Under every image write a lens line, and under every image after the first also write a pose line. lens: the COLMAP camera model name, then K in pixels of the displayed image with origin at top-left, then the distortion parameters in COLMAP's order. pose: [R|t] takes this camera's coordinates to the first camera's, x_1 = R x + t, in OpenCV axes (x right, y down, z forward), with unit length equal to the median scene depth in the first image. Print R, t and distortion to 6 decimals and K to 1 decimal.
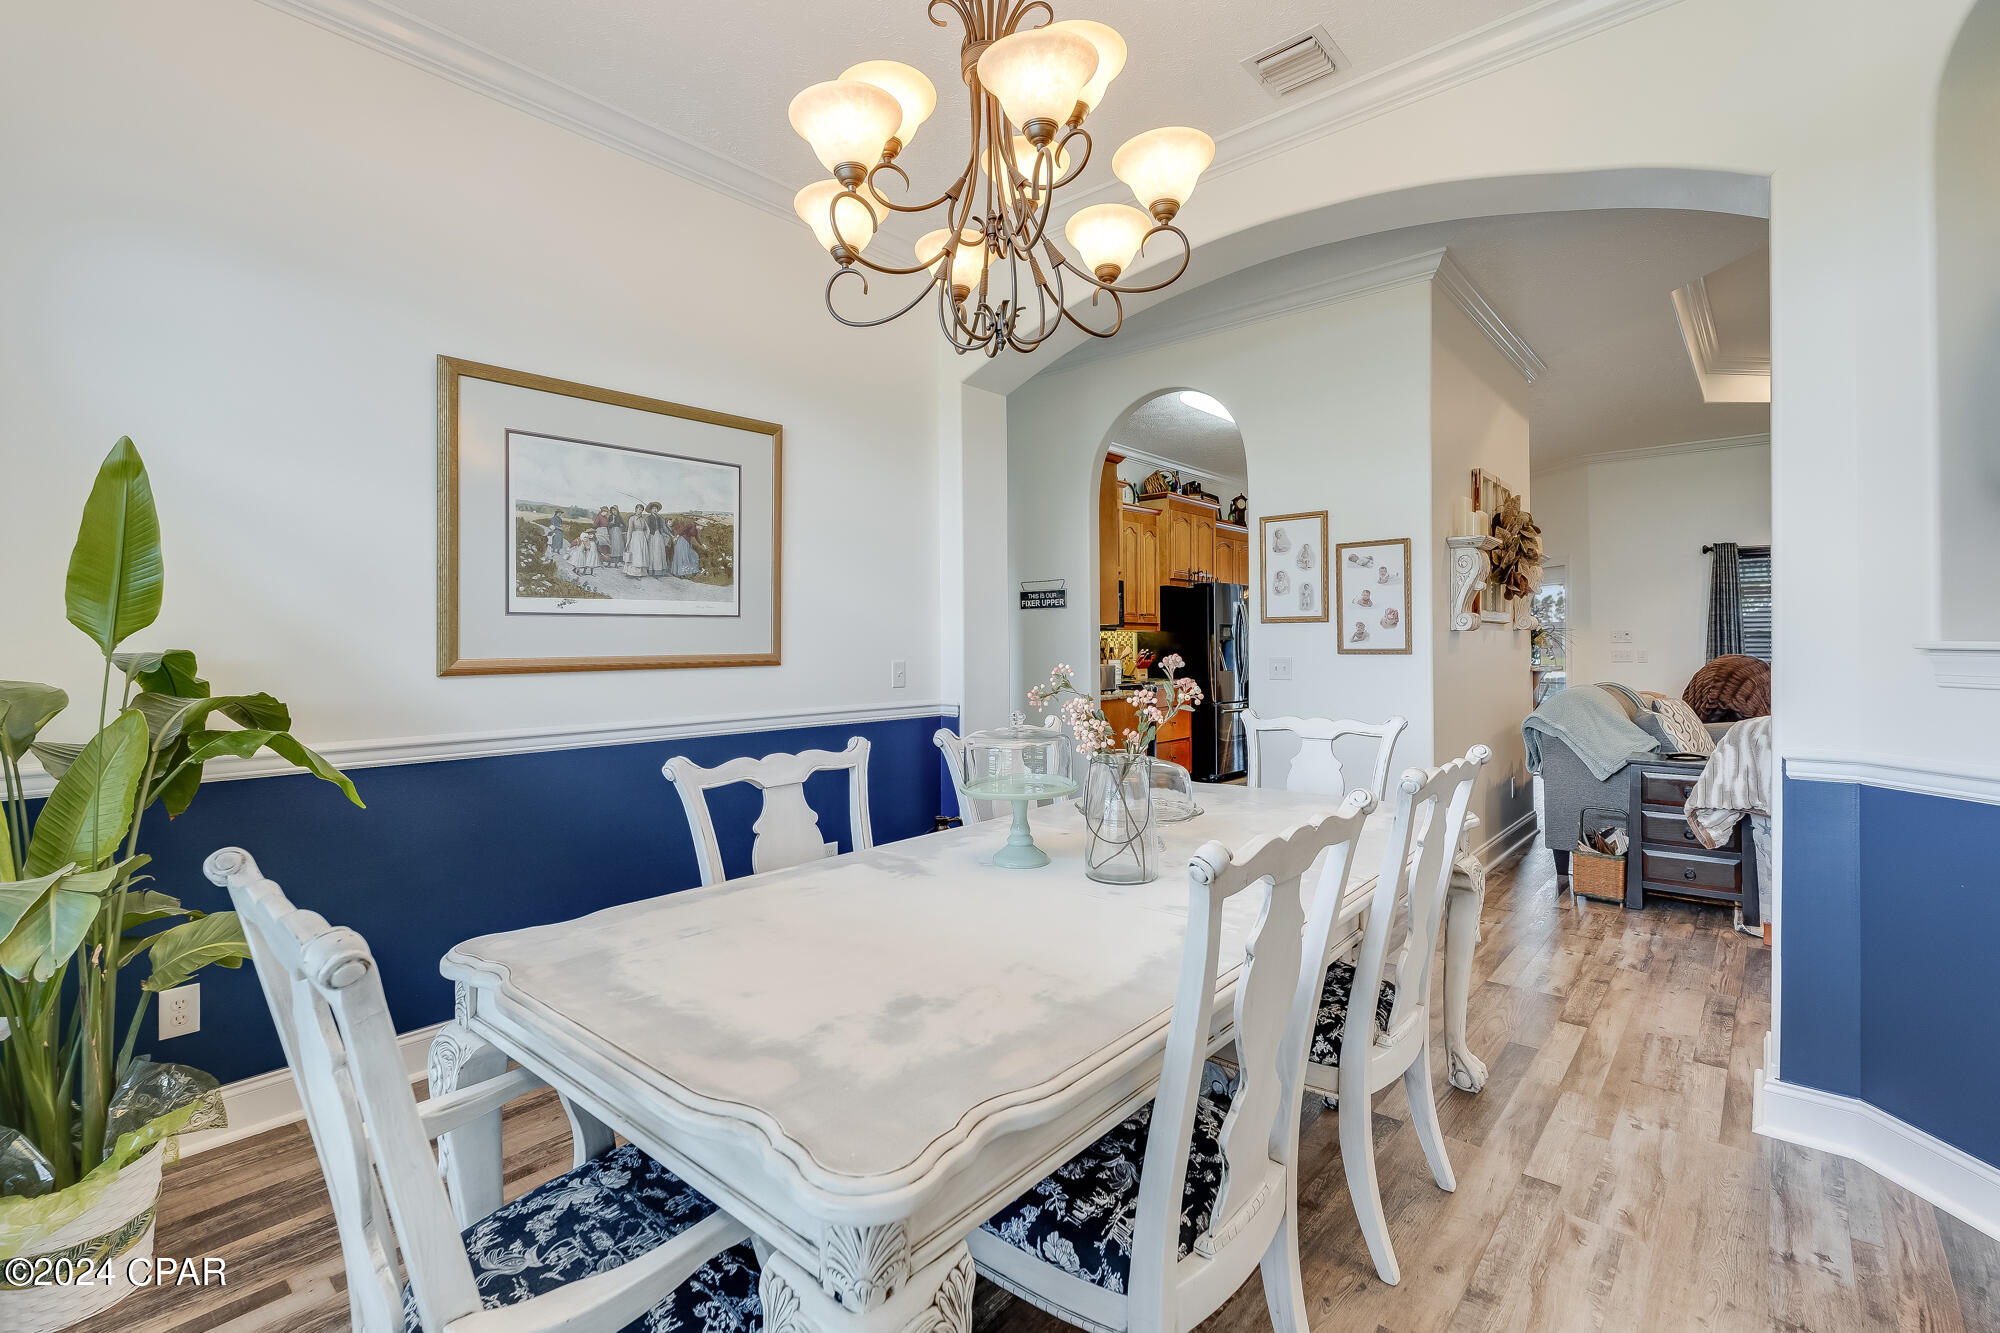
lens RADIAL K [[927.4, 0, 996.7], [0, 927.4, 657.8], [0, 0, 1]] dist [-0.003399, -0.000433]
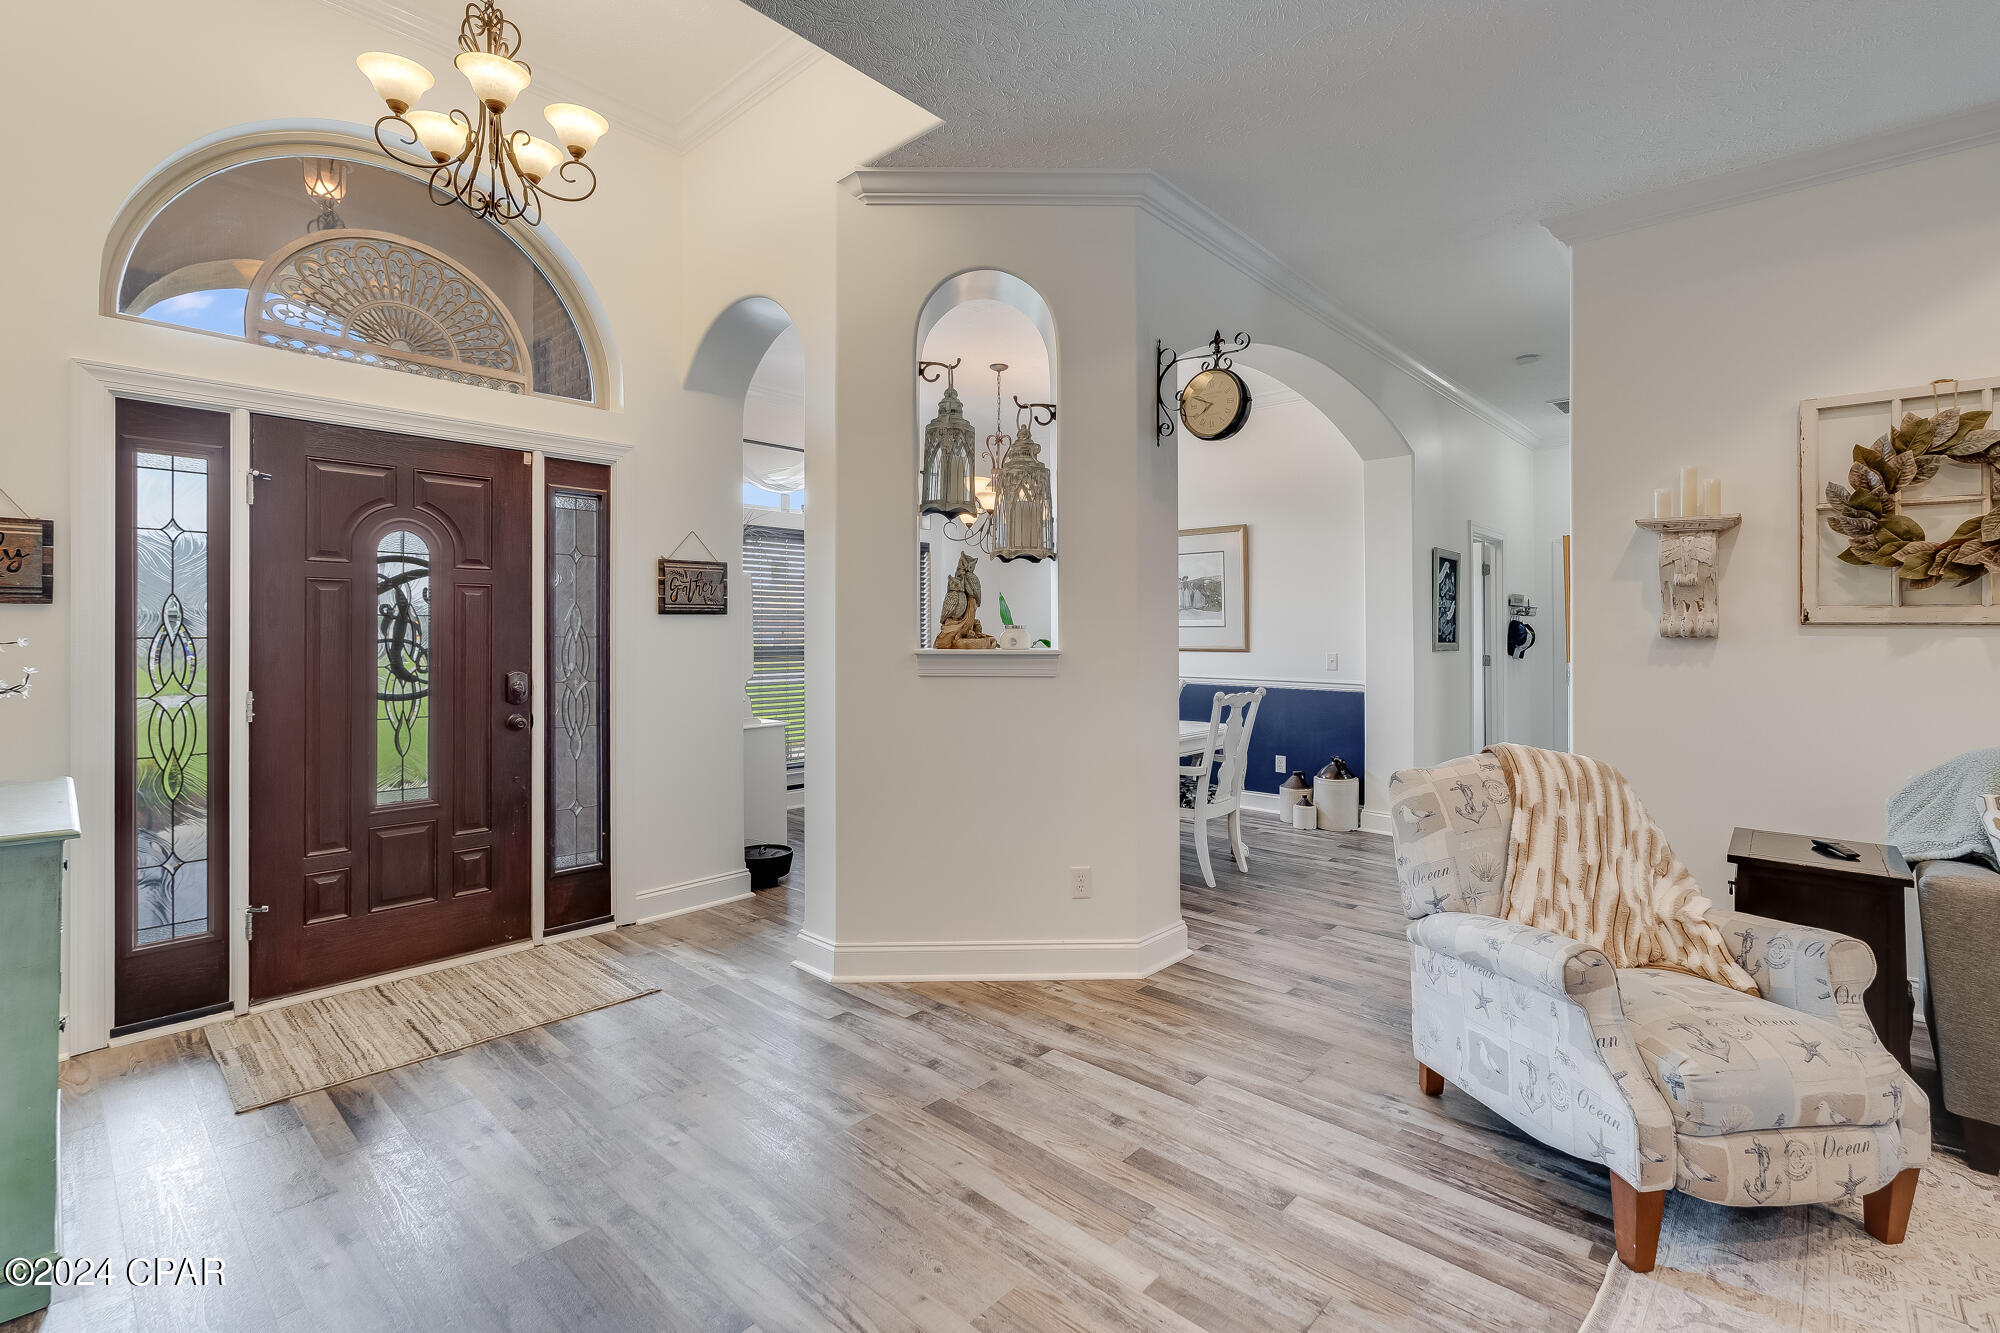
lens RADIAL K [[927.4, 0, 1001.1], [0, 927.4, 657.2], [0, 0, 1]] dist [-0.003399, -0.000433]
pose [[-0.056236, 0.003054, -0.998413, 1.799392], [-0.030328, 0.999529, 0.004765, 0.026587], [0.997957, 0.030548, -0.056117, 0.675890]]
